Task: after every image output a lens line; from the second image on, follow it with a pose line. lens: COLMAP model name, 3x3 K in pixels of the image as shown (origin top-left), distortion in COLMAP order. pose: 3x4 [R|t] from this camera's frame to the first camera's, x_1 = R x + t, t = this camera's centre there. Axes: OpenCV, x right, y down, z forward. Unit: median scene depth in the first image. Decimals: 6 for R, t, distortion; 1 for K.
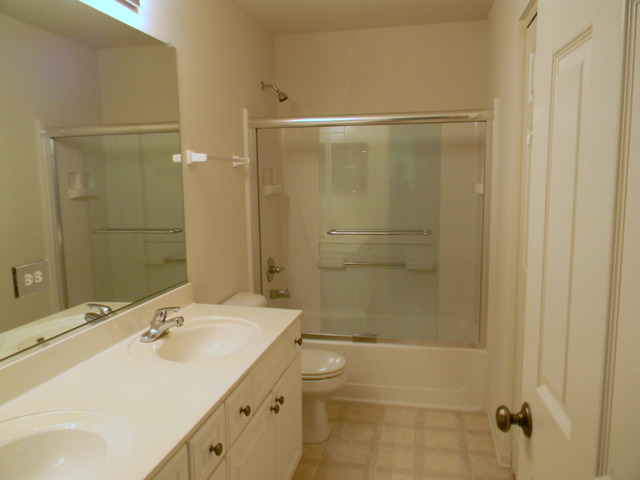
lens RADIAL K [[520.3, 0, 320.0], [0, 520.3, 240.0], [0, 0, 1]] dist [0.053336, 0.000161]
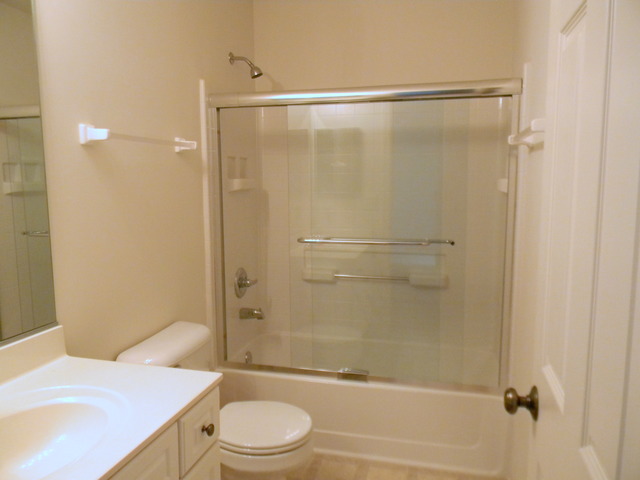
lens RADIAL K [[519.9, 0, 300.2], [0, 519.9, 219.2], [0, 0, 1]] dist [0.005966, -0.000502]
pose [[0.997417, 0.012294, -0.070763, 0.057535], [-0.015033, 0.999153, -0.038315, -0.012919], [0.070232, 0.039280, 0.996757, 0.204453]]
